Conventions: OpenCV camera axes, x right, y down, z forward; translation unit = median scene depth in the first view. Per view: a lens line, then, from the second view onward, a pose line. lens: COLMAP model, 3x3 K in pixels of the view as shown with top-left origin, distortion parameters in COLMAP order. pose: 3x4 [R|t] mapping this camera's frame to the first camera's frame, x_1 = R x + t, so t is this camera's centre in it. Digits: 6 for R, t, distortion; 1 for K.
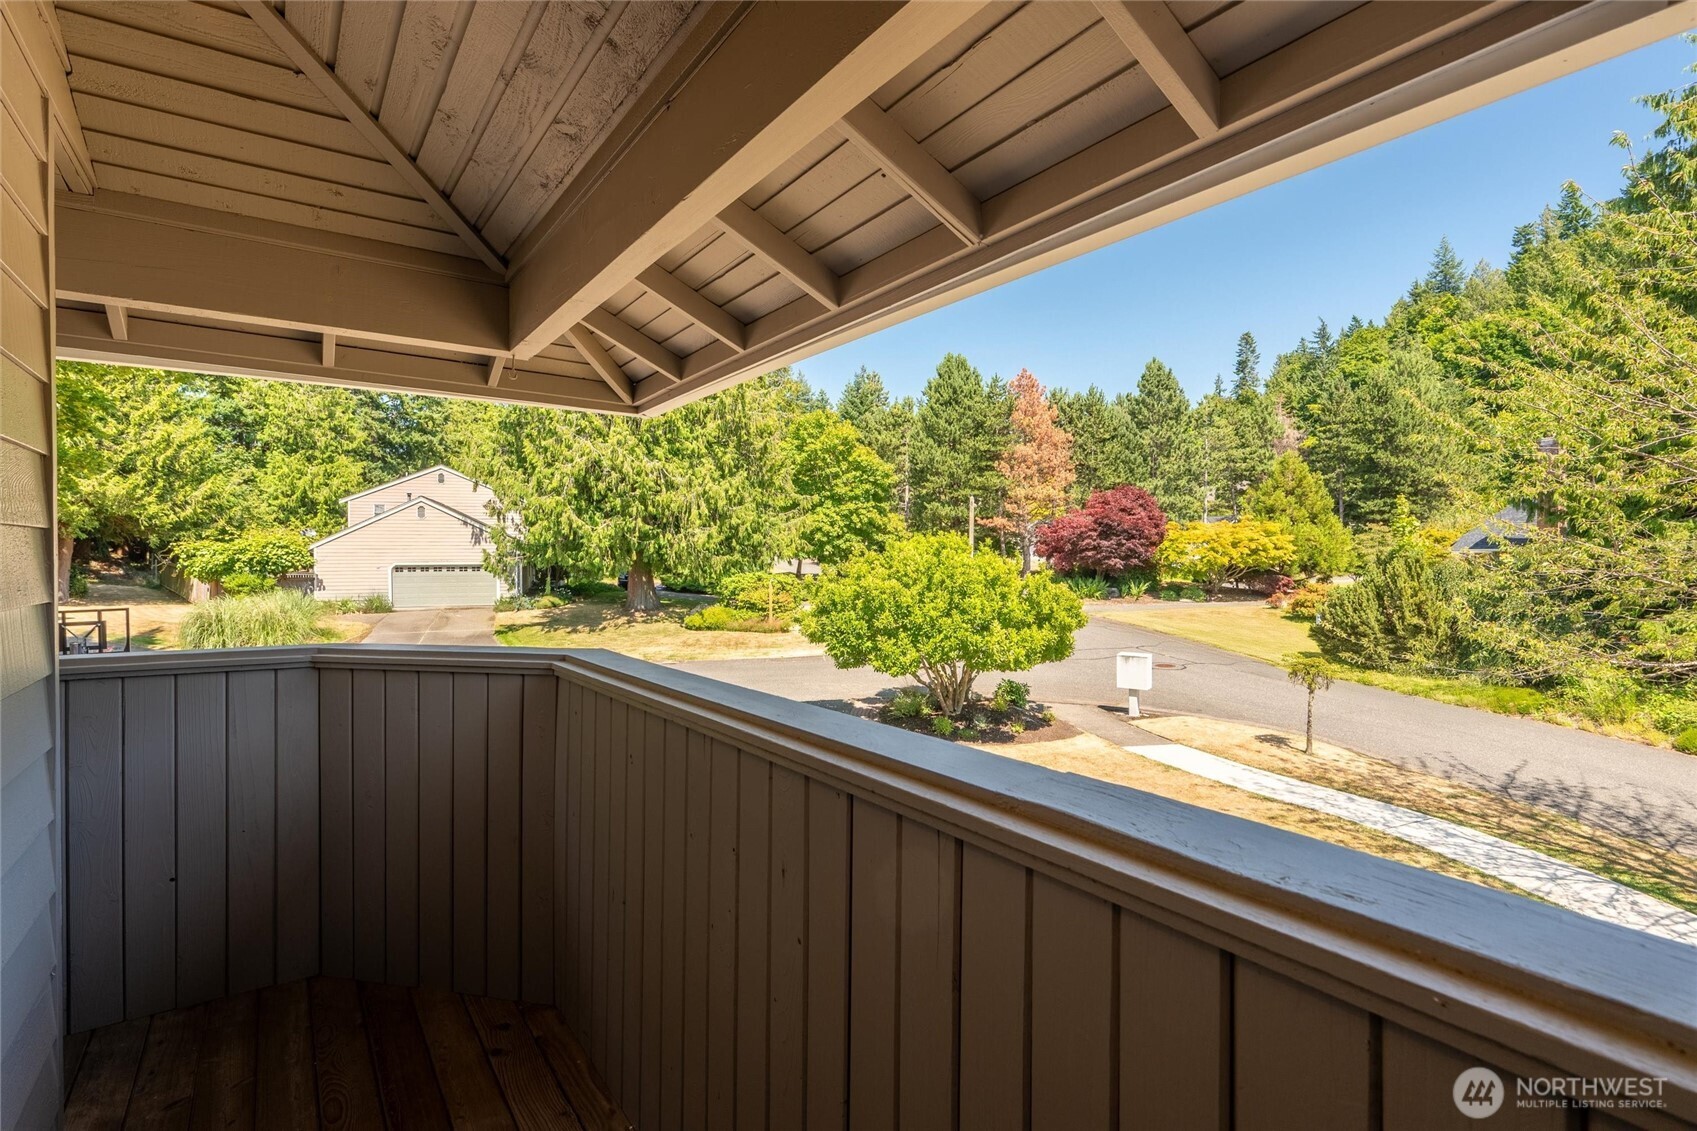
lens RADIAL K [[808.6, 0, 842.8], [0, 808.6, 562.9], [0, 0, 1]] dist [-0.001697, 0.000017]
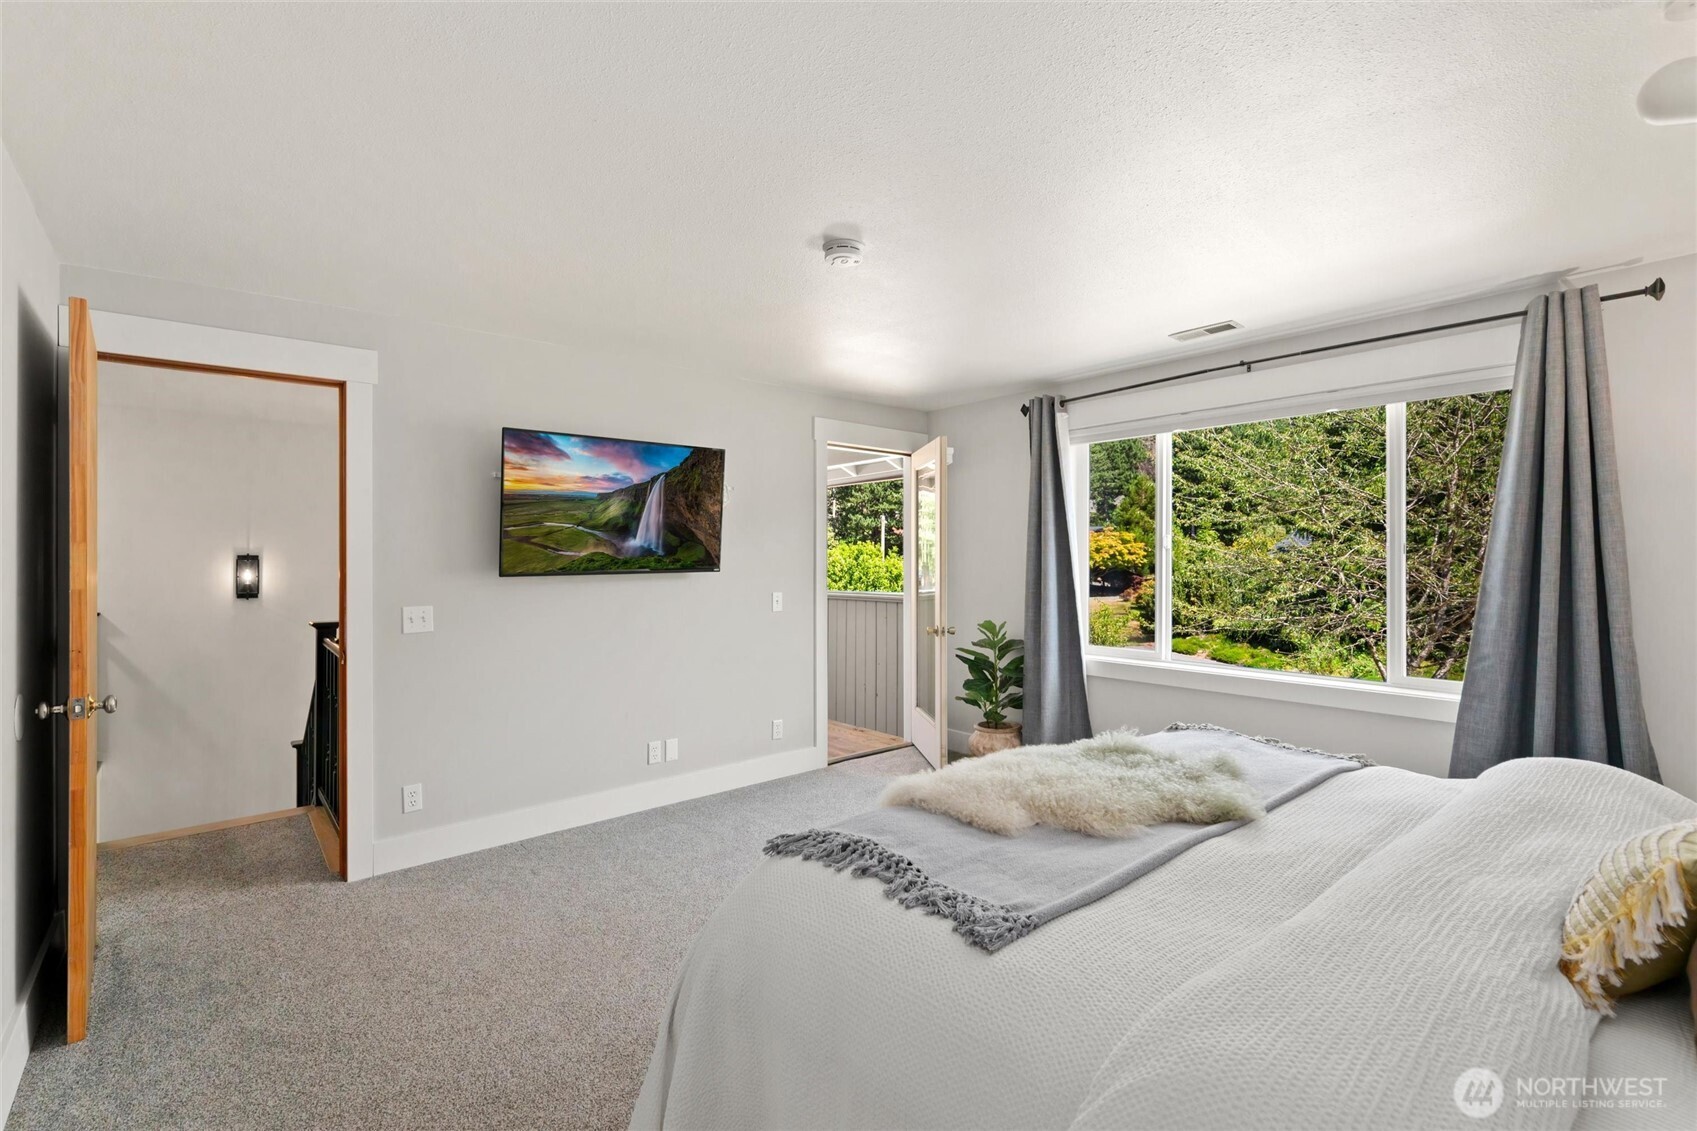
lens RADIAL K [[758.2, 0, 837.0], [0, 758.2, 548.0], [0, 0, 1]] dist [-0.003259, 0.000537]
pose [[0.996564, -0.000632, 0.082829, -0.010943], [0.002780, 0.999663, -0.025818, 0.002342], [-0.082785, 0.025960, 0.996229, -0.132260]]
